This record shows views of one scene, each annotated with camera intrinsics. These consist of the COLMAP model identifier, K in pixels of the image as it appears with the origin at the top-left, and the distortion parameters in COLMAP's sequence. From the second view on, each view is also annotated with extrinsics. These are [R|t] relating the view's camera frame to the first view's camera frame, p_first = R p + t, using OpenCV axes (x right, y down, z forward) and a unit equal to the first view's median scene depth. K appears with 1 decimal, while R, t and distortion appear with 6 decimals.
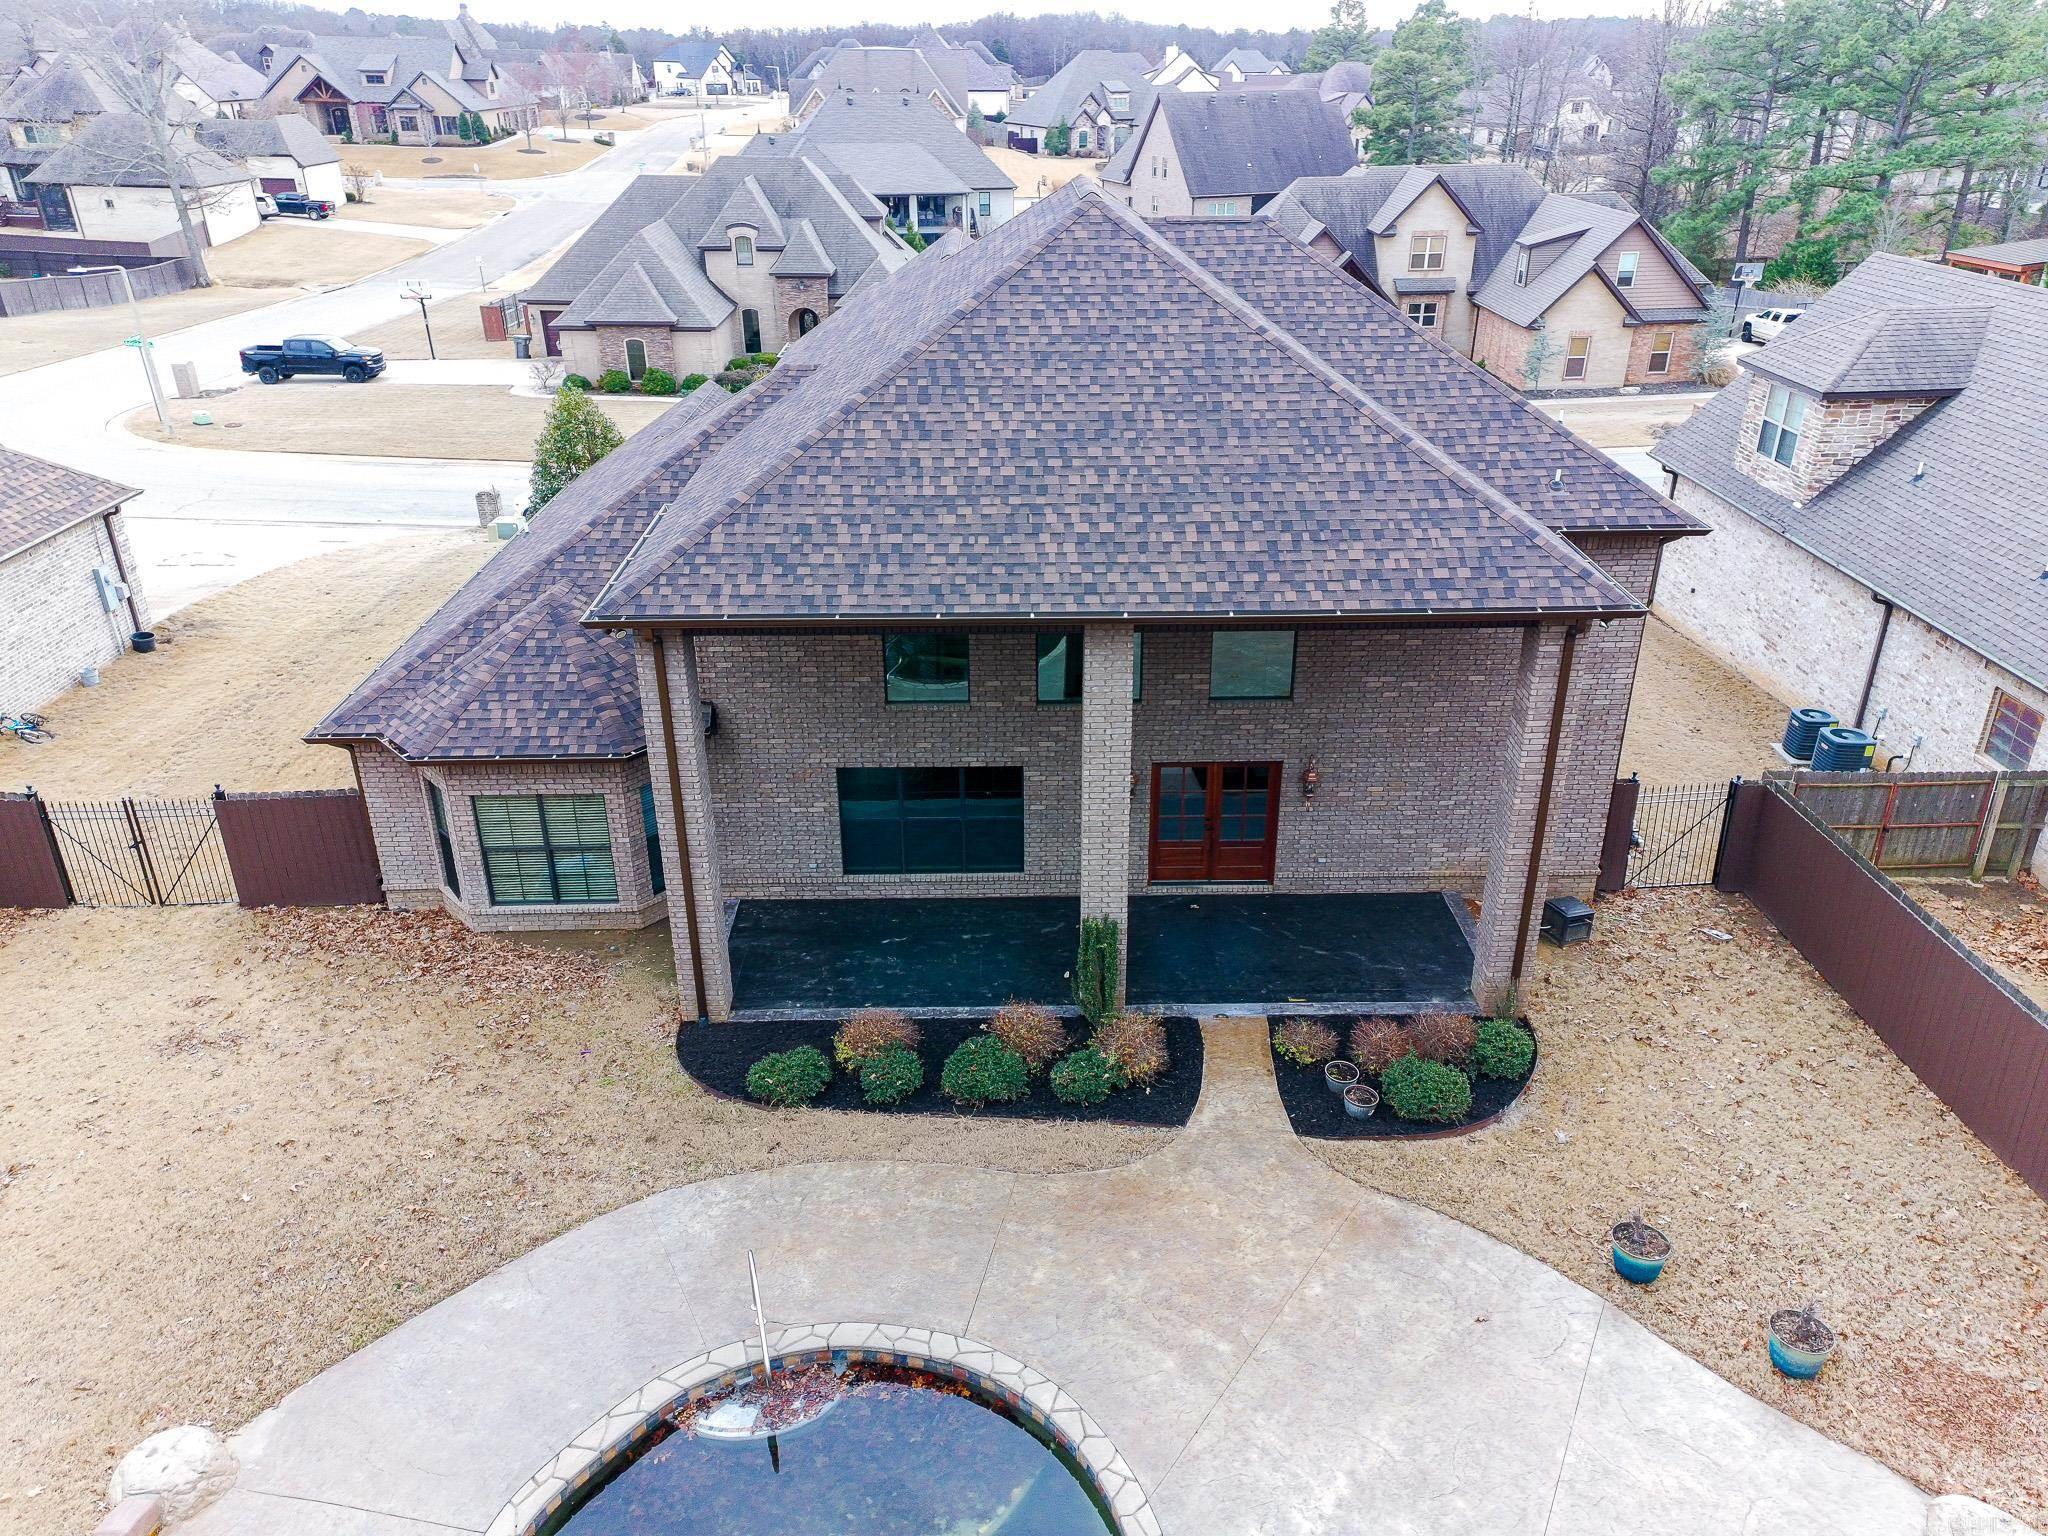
lens RADIAL K [[1472.8, 0, 1036.2], [0, 1472.8, 762.8], [0, 0, 1]] dist [0.099584, -0.007167]
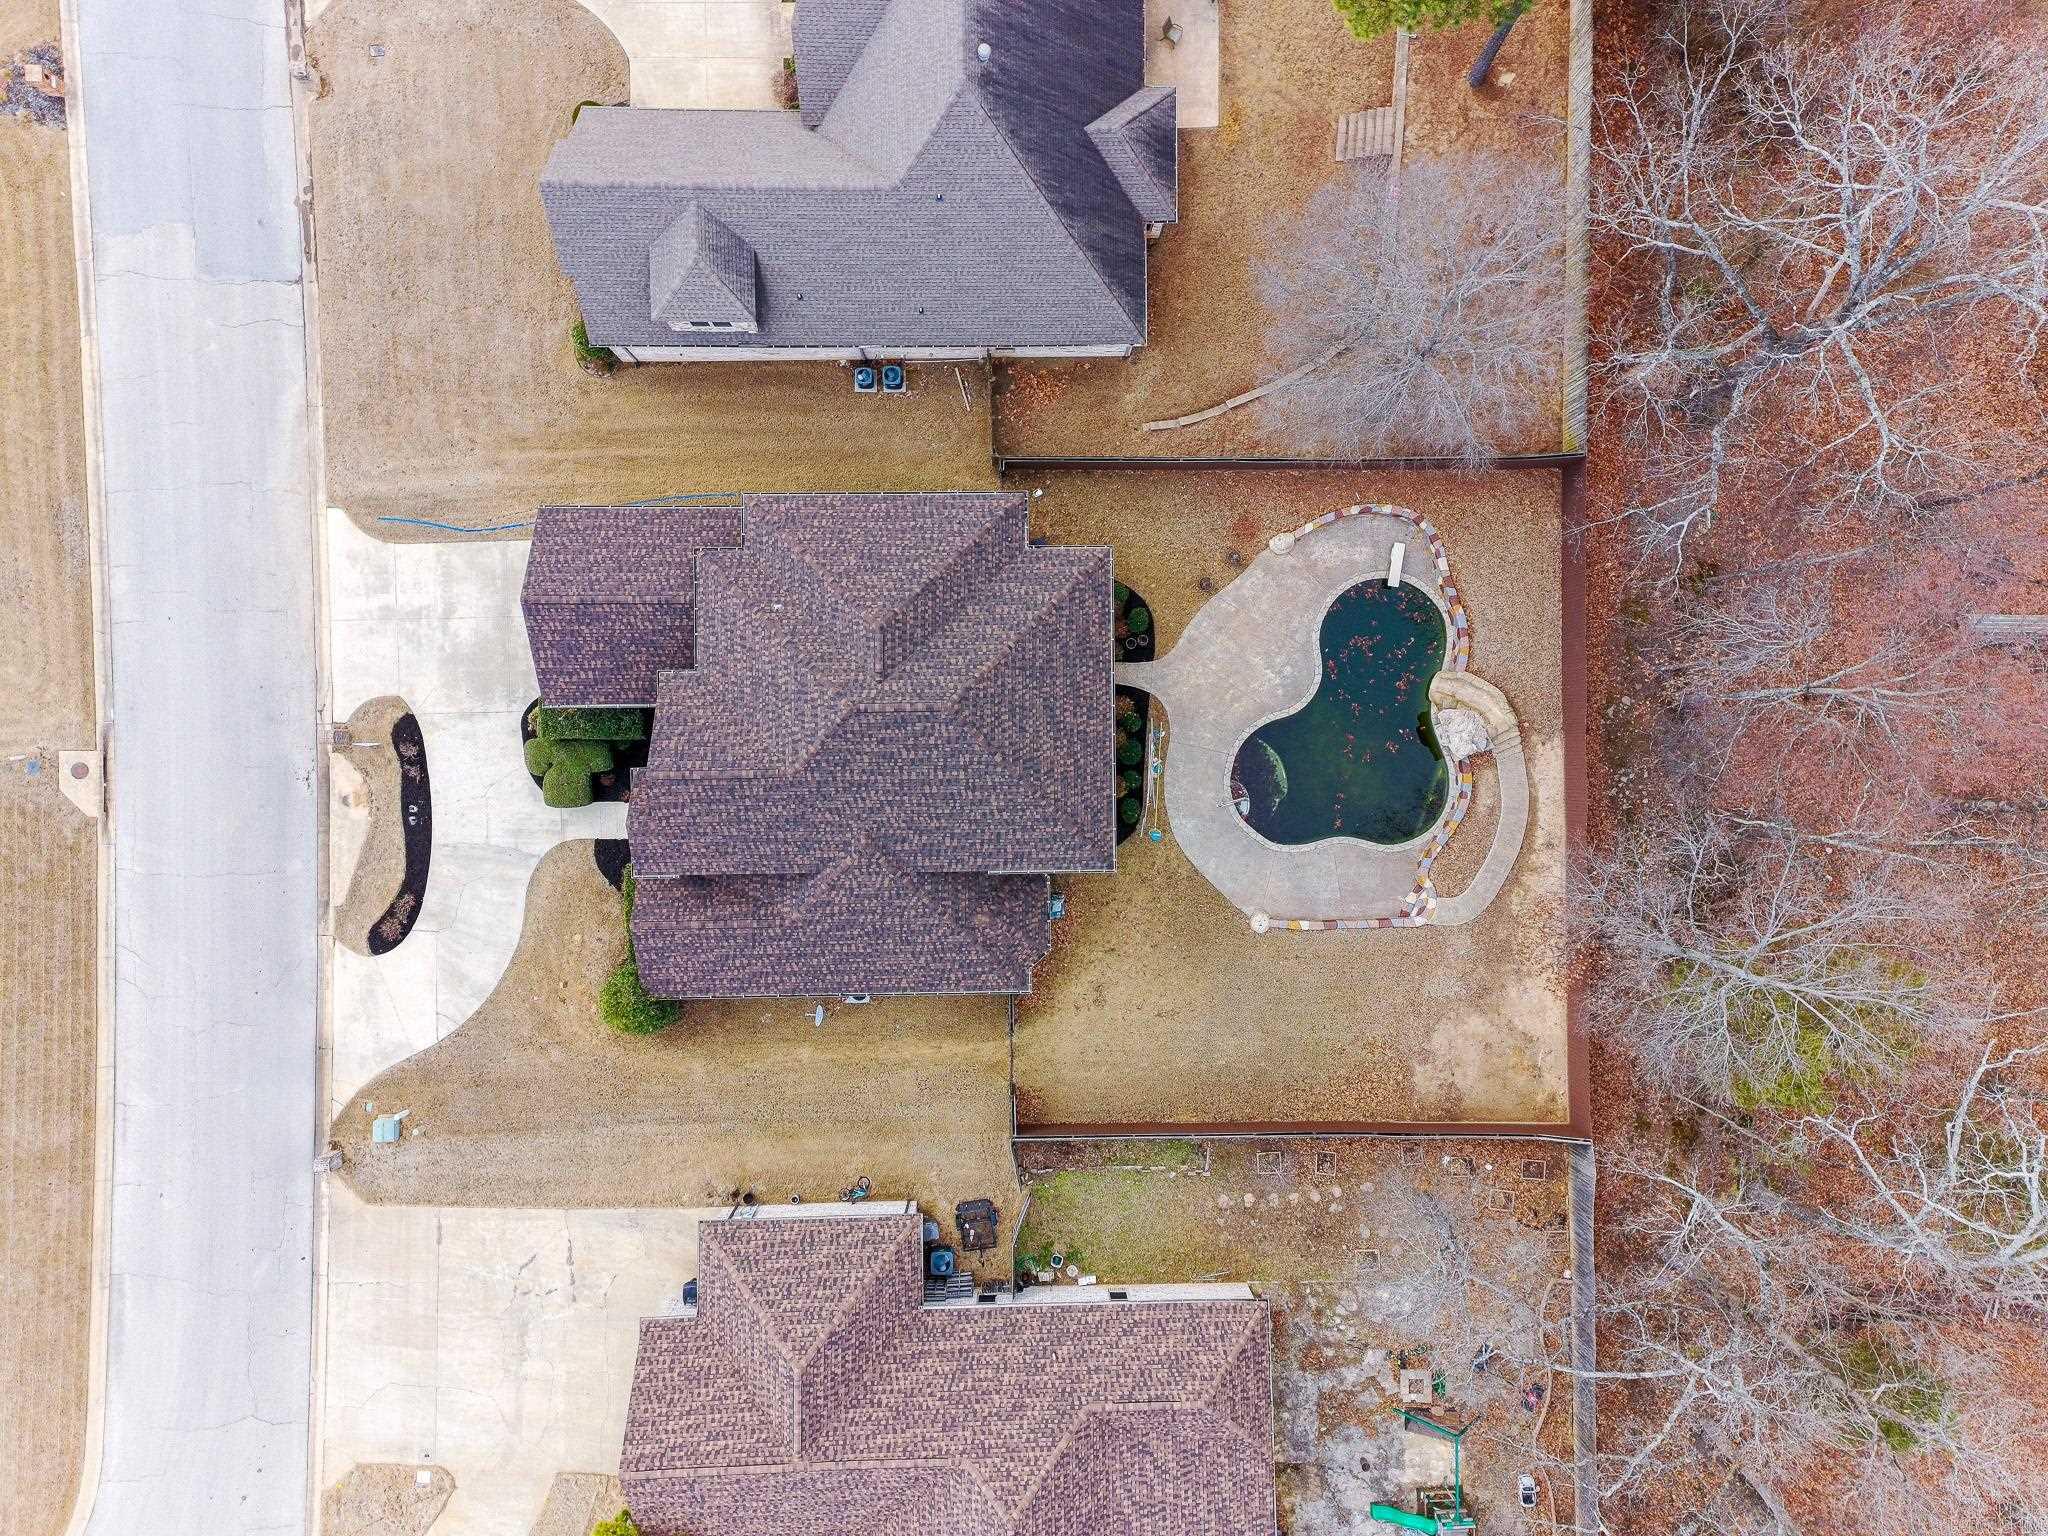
lens RADIAL K [[1472.8, 0, 1026.3], [0, 1472.8, 763.0], [0, 0, 1]] dist [0.099584, -0.007167]
pose [[0.007397, -0.999964, -0.004271, -0.047285], [0.409762, -0.000865, 0.912192, -2.778983], [-0.912162, -0.008498, 0.409741, -0.133291]]
